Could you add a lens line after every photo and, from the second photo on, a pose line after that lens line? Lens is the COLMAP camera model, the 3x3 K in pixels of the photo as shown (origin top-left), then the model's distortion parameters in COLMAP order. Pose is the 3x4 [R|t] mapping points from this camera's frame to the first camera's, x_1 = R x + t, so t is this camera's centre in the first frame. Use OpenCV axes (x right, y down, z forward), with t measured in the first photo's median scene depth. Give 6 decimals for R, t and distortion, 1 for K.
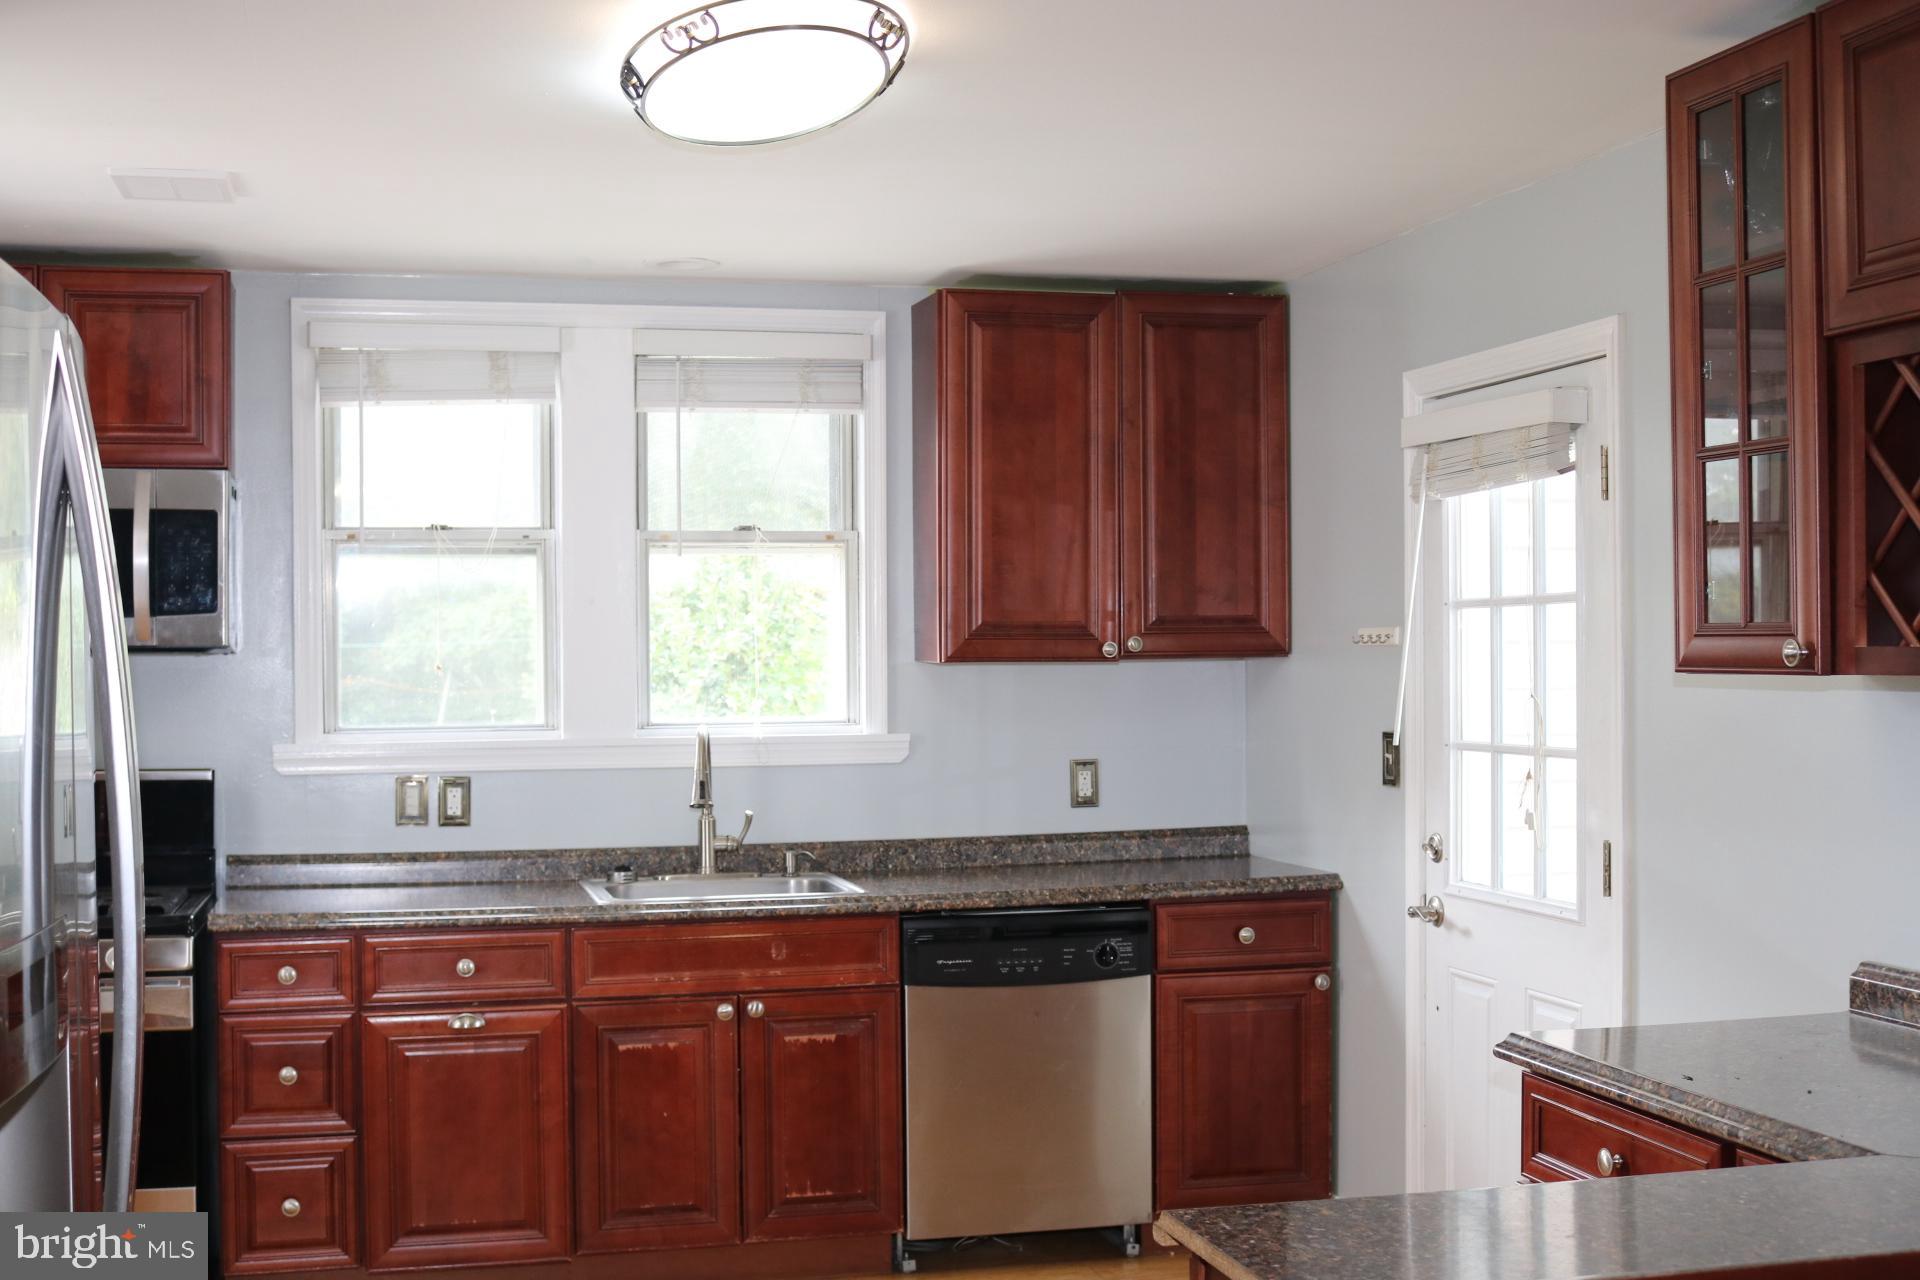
lens RADIAL K [[2335.9, 0, 970.9], [0, 2335.9, 631.5], [0, 0, 1]] dist [-0.045495, 0.000000]
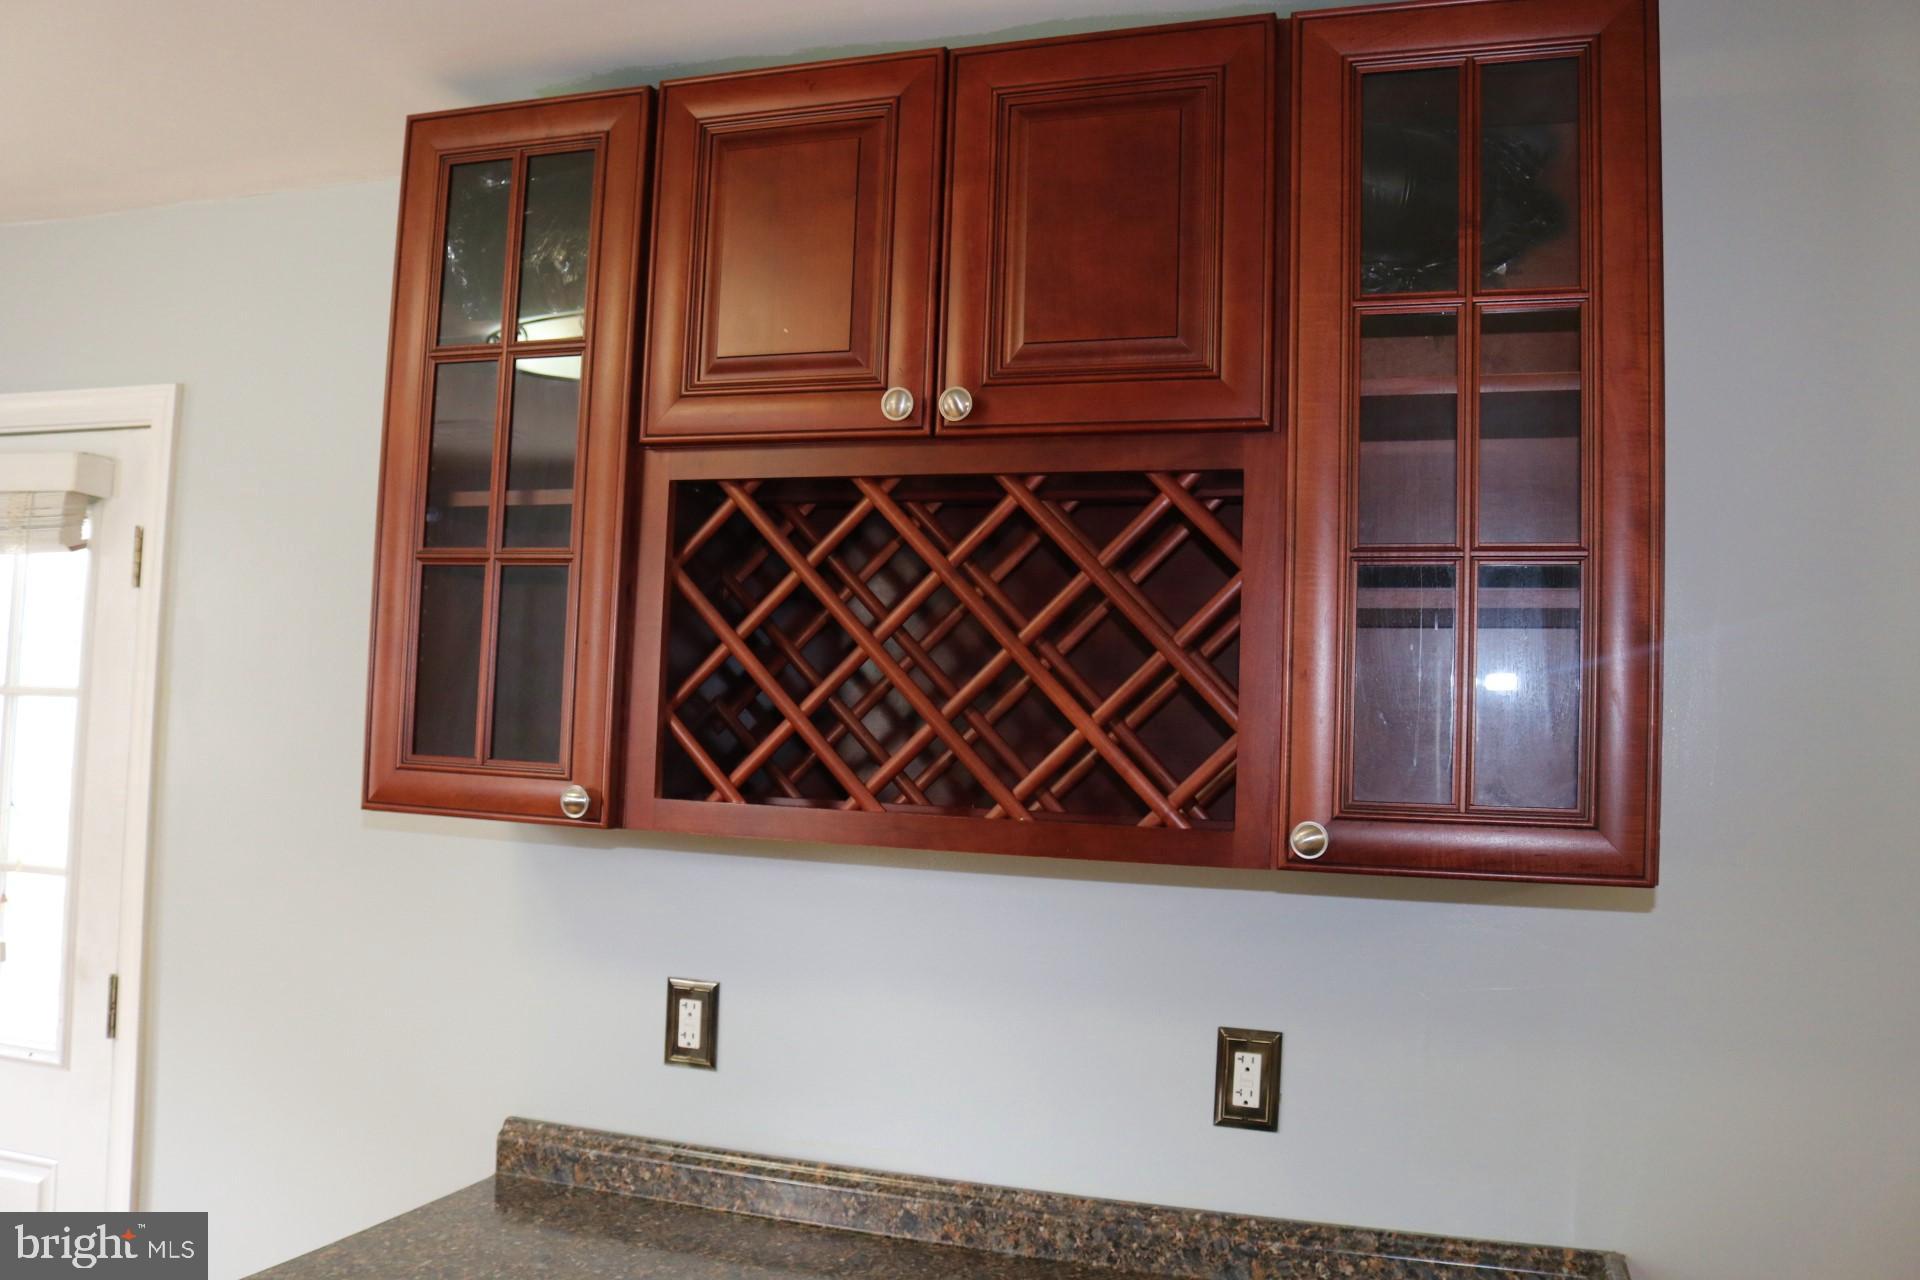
lens RADIAL K [[1614.9, 0, 921.8], [0, 1614.9, 594.1], [0, 0, 1]] dist [-0.118076, 0.035855]
pose [[0.560362, 0.090165, 0.823326, -0.062459], [-0.042086, 0.995872, -0.080416, -0.022454], [-0.827178, 0.010412, 0.561843, 0.511974]]
